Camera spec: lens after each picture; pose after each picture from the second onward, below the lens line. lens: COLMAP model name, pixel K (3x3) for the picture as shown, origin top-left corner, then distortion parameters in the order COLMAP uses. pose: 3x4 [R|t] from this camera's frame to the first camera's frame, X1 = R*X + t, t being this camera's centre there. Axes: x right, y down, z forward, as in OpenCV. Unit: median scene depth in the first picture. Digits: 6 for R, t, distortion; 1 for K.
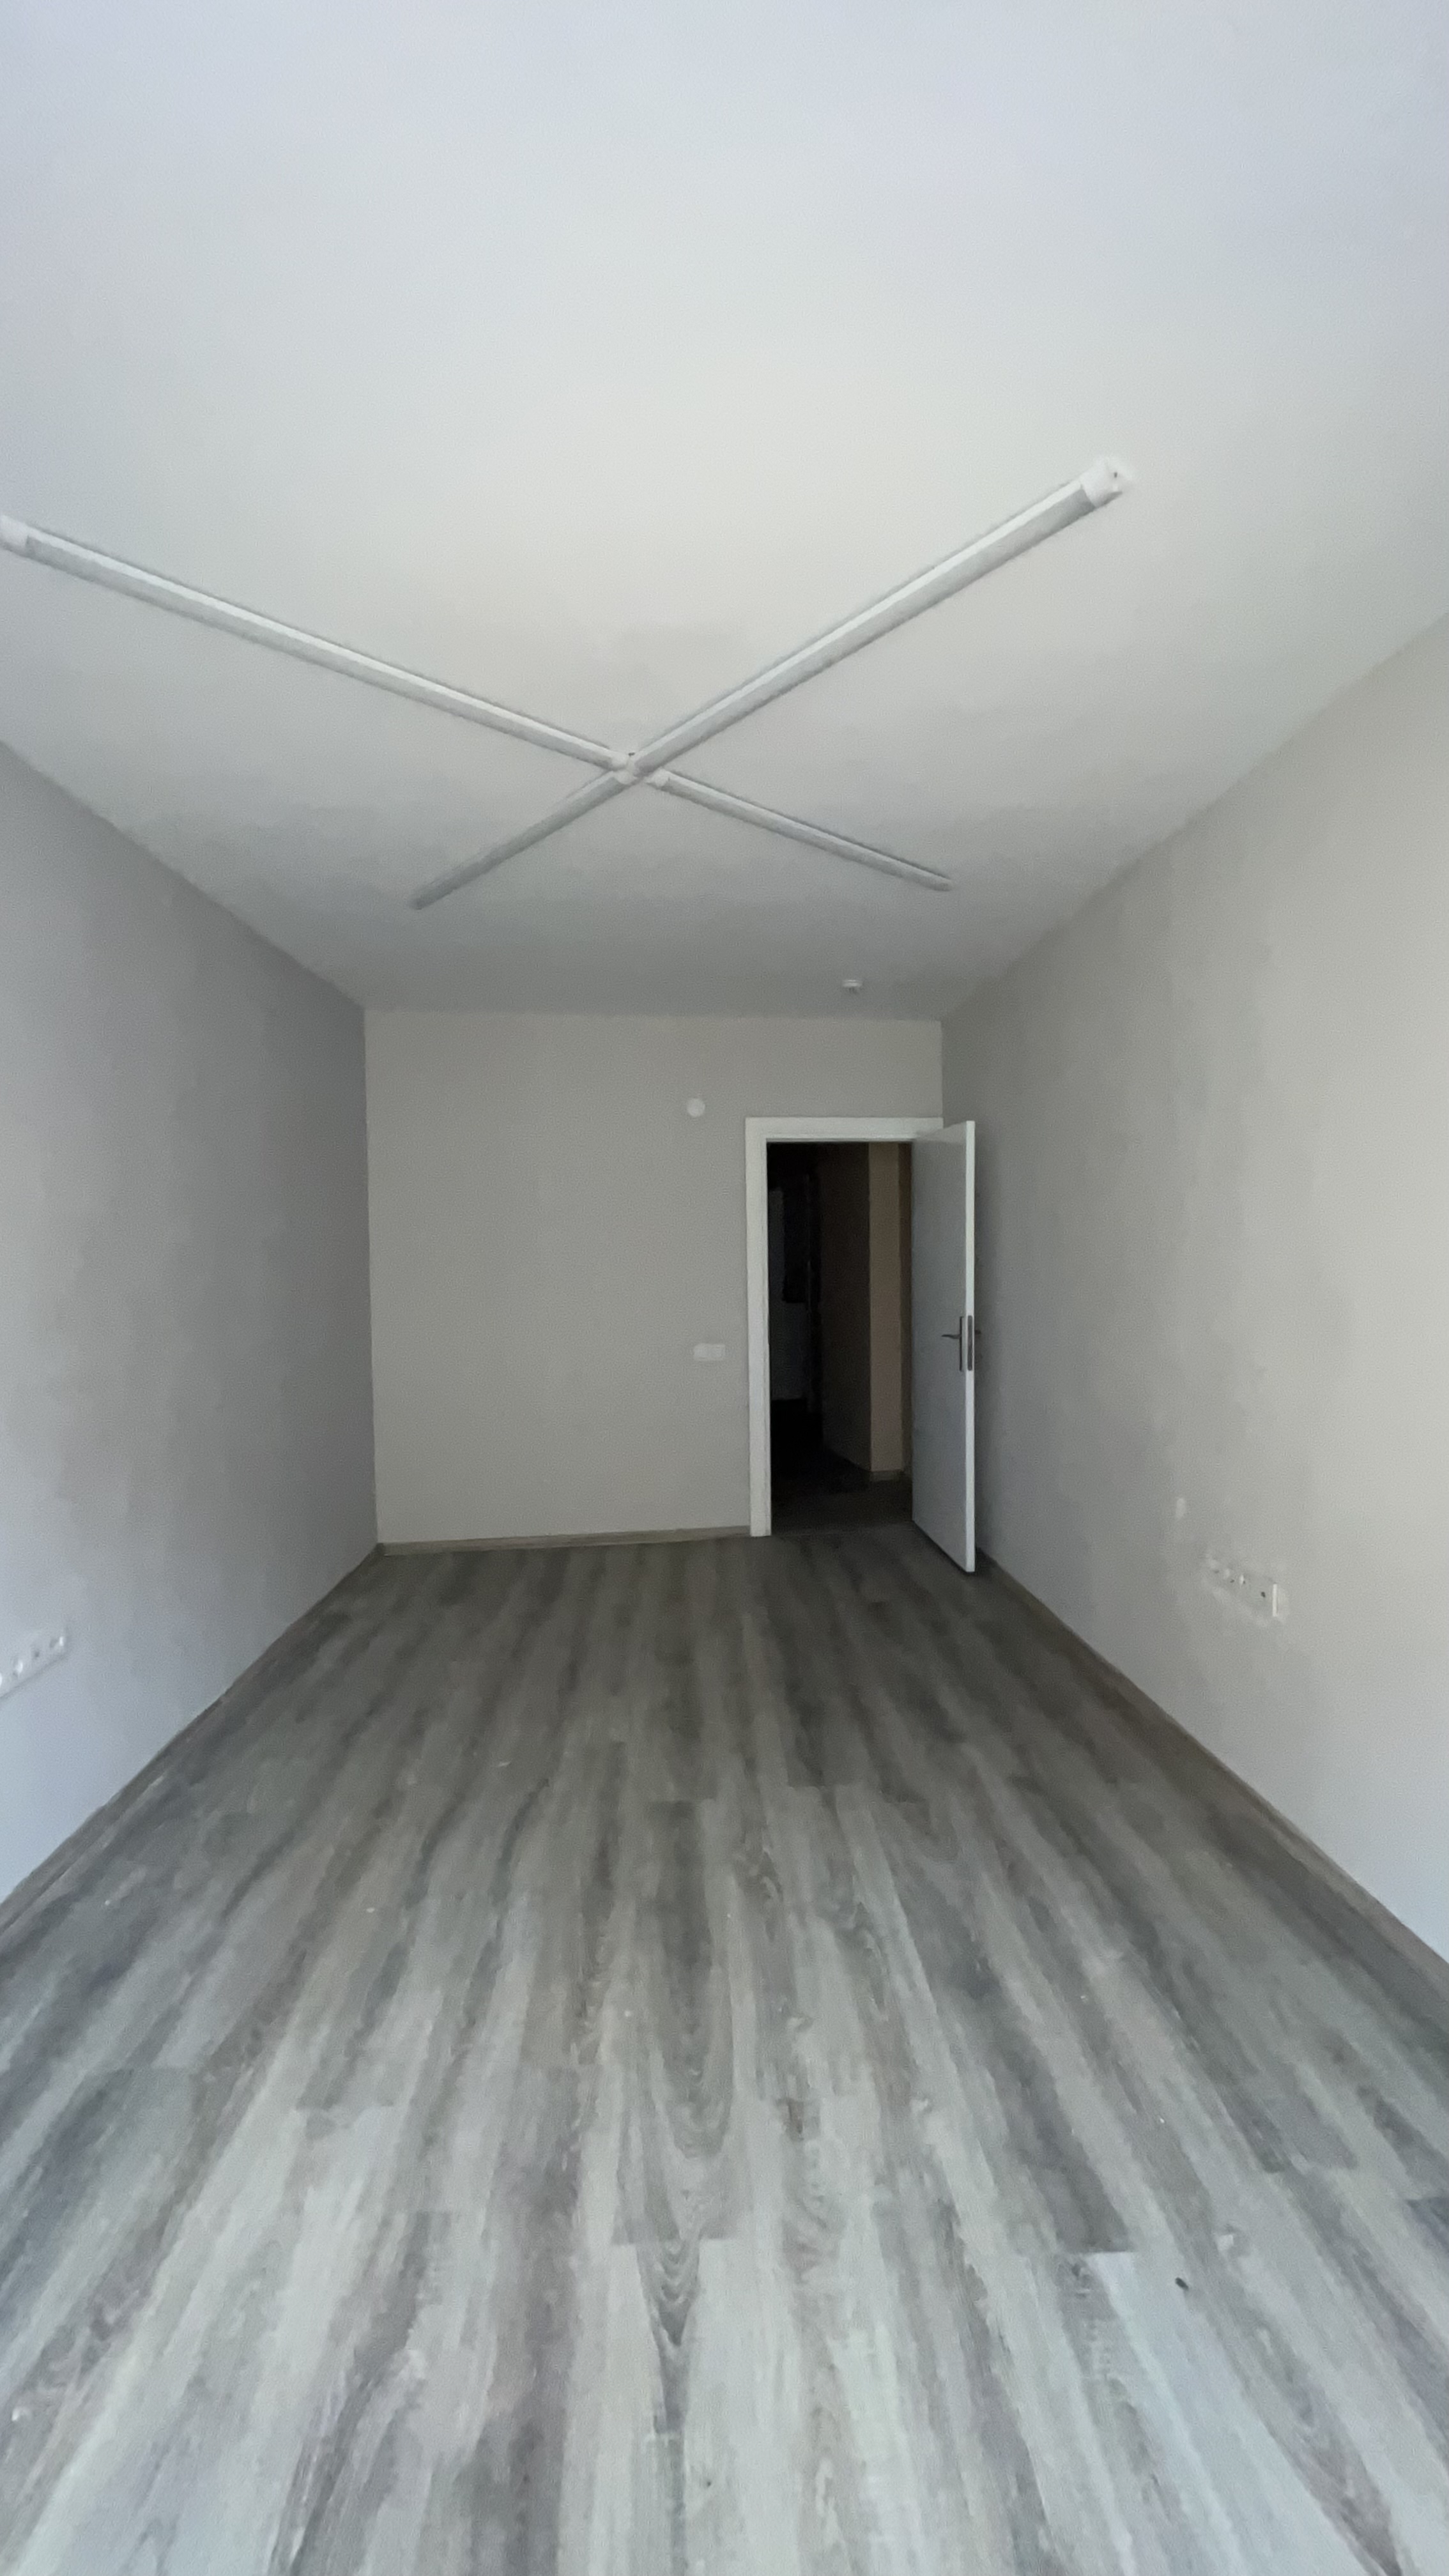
lens RADIAL K [[1032.1, 0, 724.5], [0, 1032.1, 1288.3], [0, 0, 1]] dist [-0.008010, -0.000407]
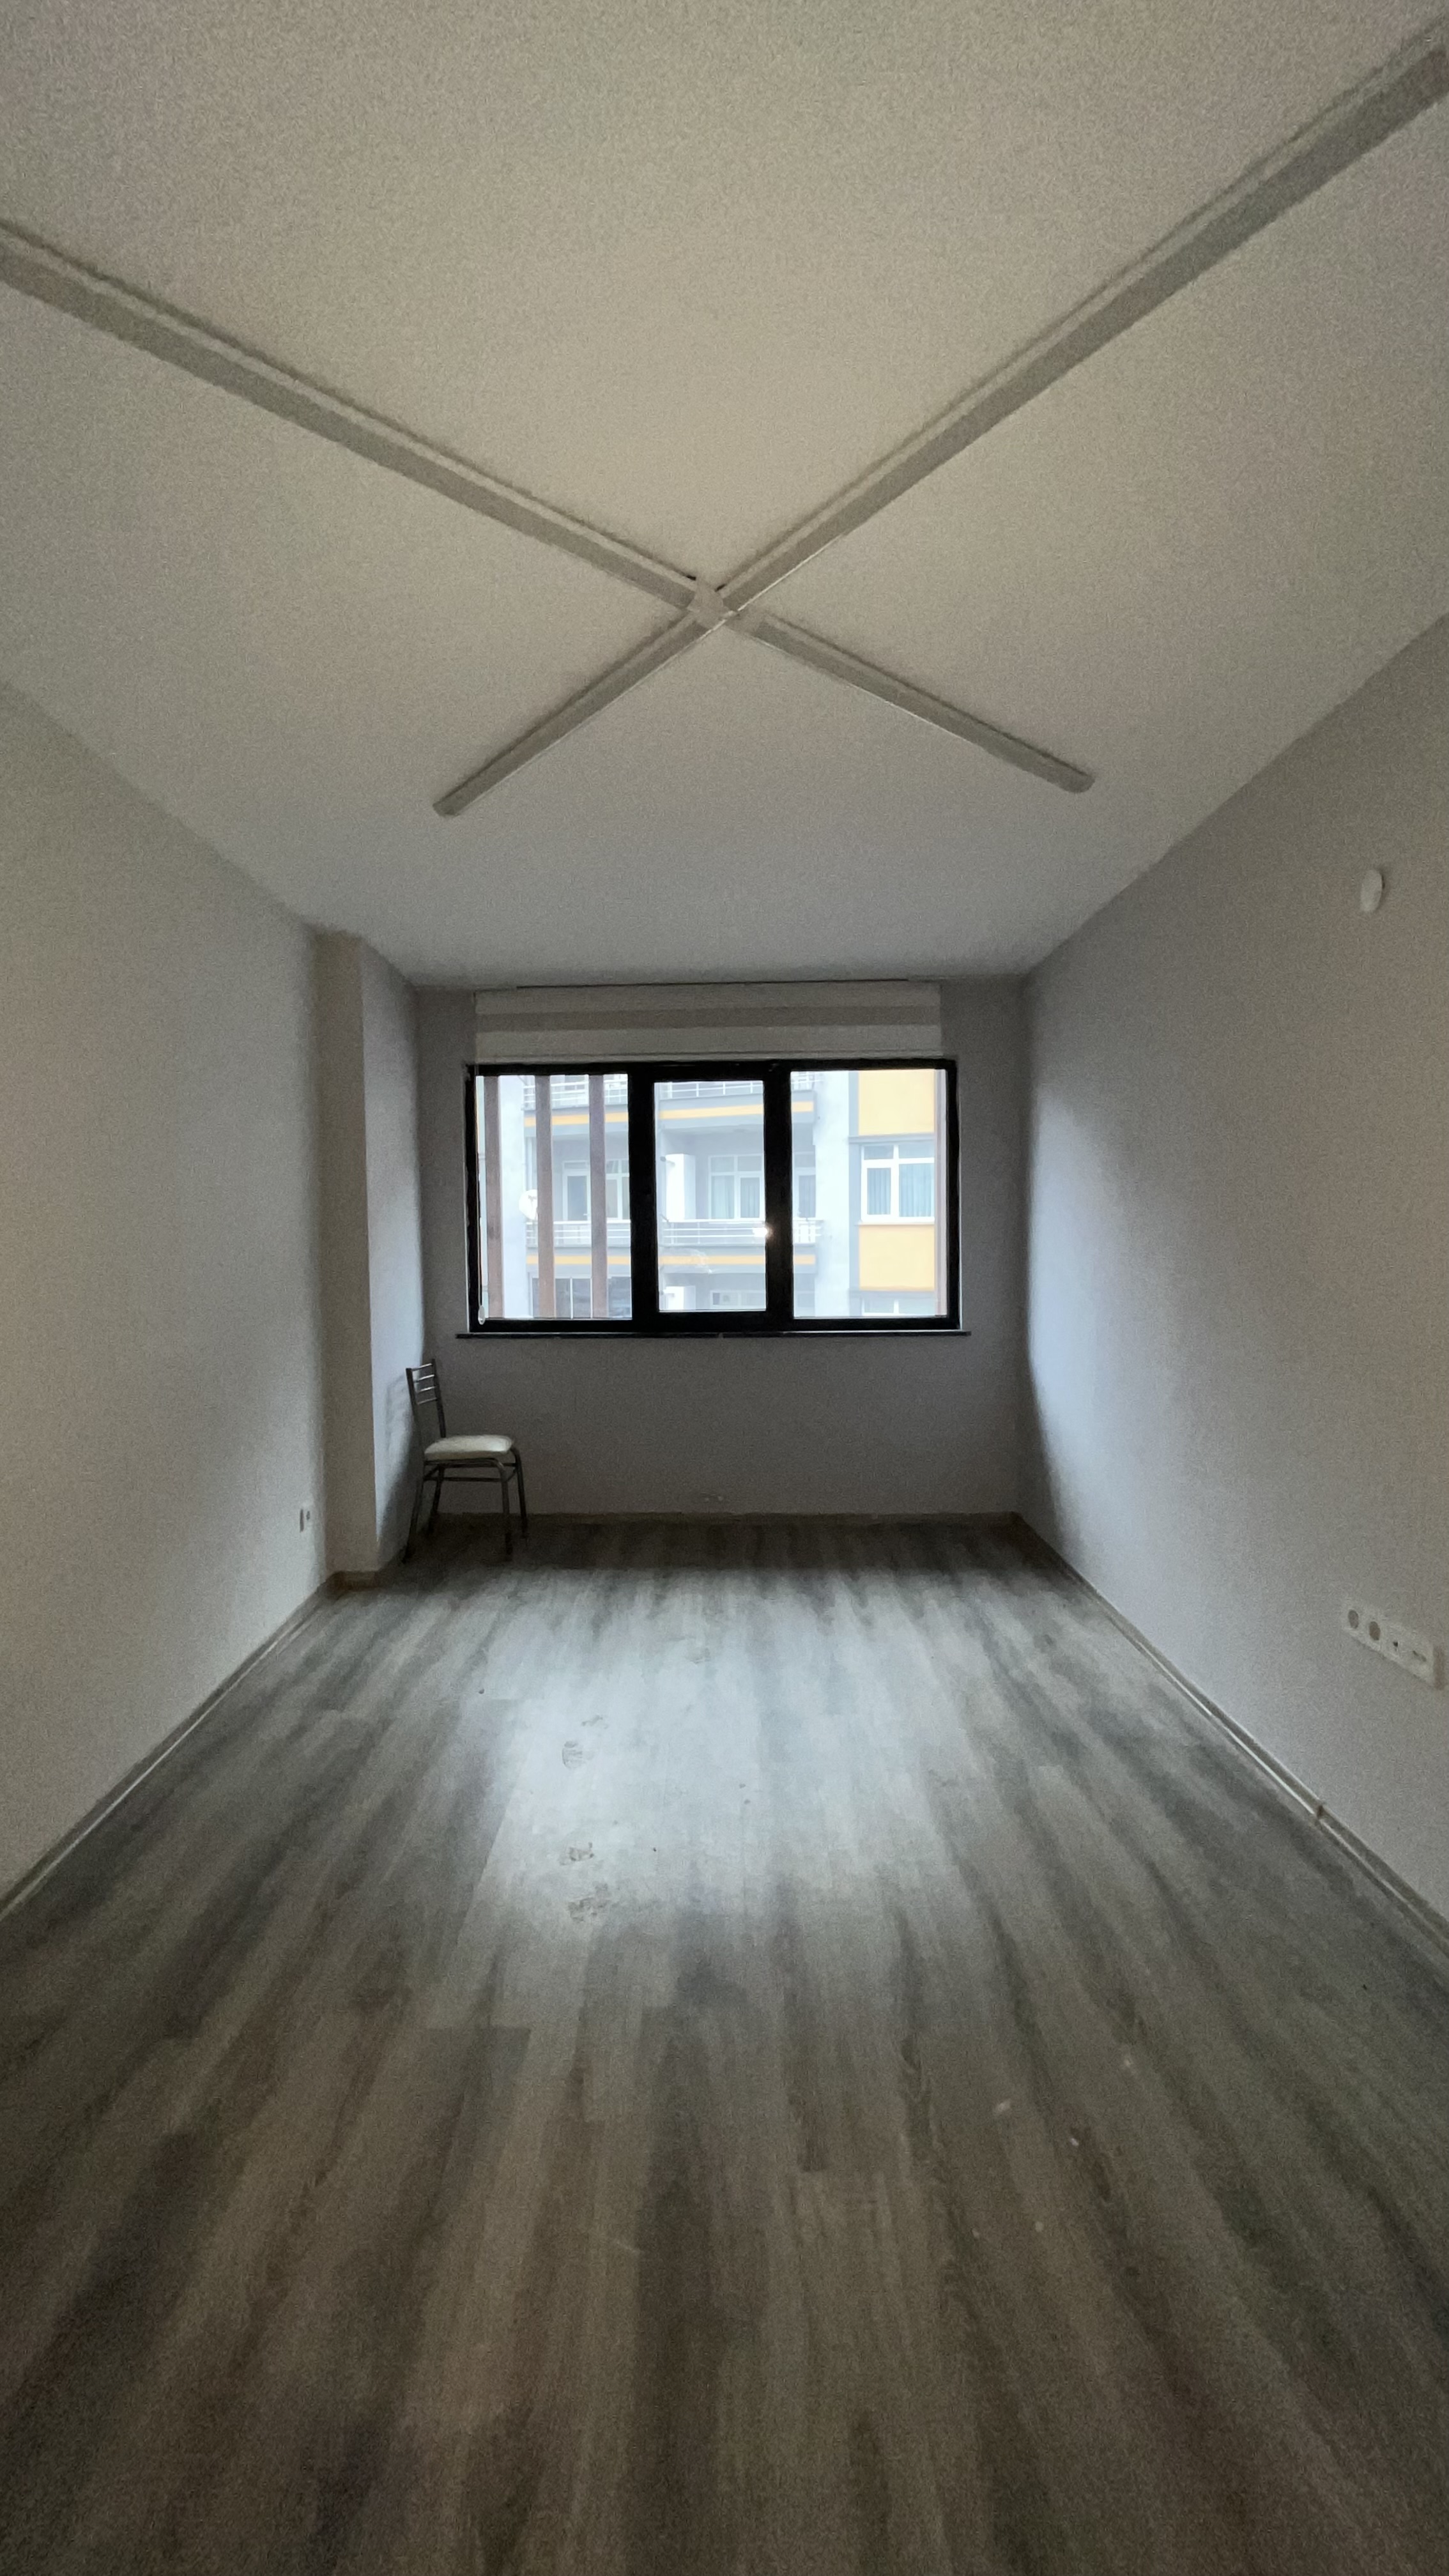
lens RADIAL K [[1032.1, 0, 722.2], [0, 1032.1, 1288.6], [0, 0, 1]] dist [-0.008010, -0.000407]
pose [[-0.998928, 0.023501, 0.039873, -0.098760], [0.027037, 0.995522, 0.090585, -0.048609], [-0.037565, 0.091566, -0.995090, 1.632417]]
